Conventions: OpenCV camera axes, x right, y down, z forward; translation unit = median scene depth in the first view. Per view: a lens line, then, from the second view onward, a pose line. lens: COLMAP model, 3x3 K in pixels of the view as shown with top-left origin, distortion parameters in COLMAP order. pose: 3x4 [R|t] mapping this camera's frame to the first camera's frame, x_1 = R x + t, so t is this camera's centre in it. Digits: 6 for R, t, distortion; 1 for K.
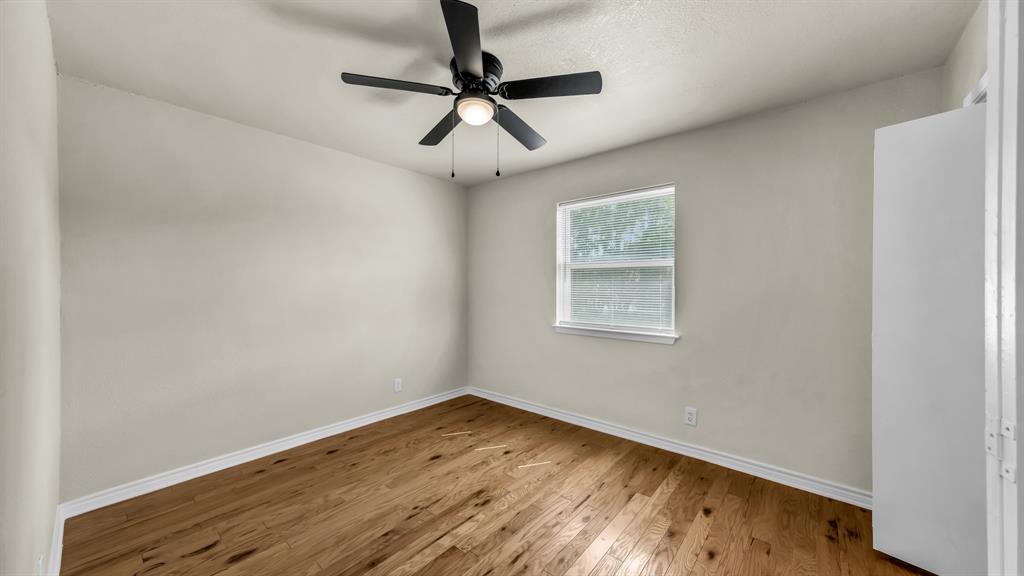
lens RADIAL K [[357.2, 0, 512.0], [0, 357.2, 288.0], [0, 0, 1]] dist [0.000078, 0.000021]
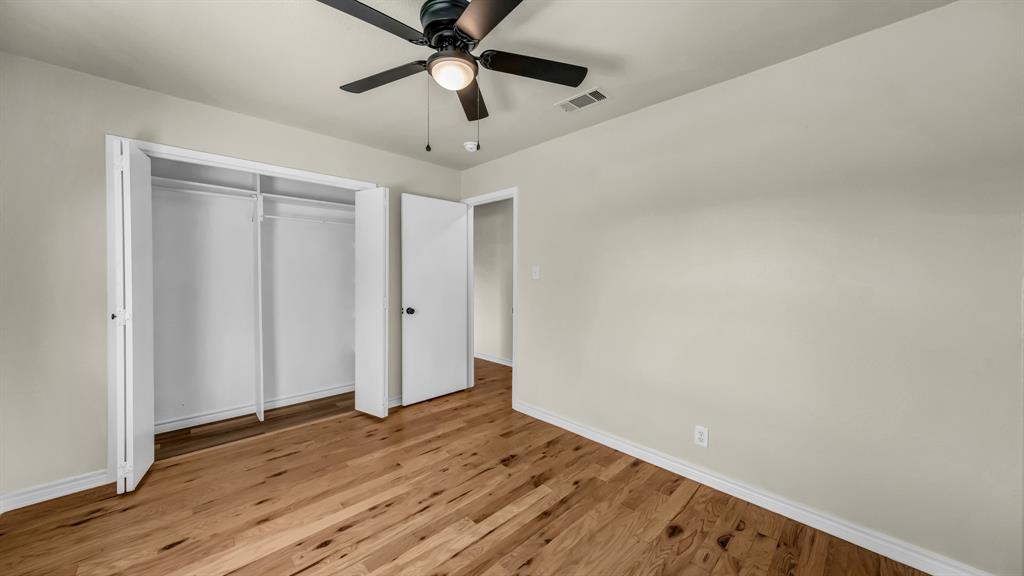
lens RADIAL K [[349.9, 0, 513.9], [0, 349.9, 287.7], [0, 0, 1]] dist [0.000521, 0.000241]
pose [[-0.995706, -0.011767, 0.091816, -0.342037], [-0.010177, 0.999790, 0.017764, 0.009345], [-0.092006, 0.016753, -0.995617, 1.913832]]
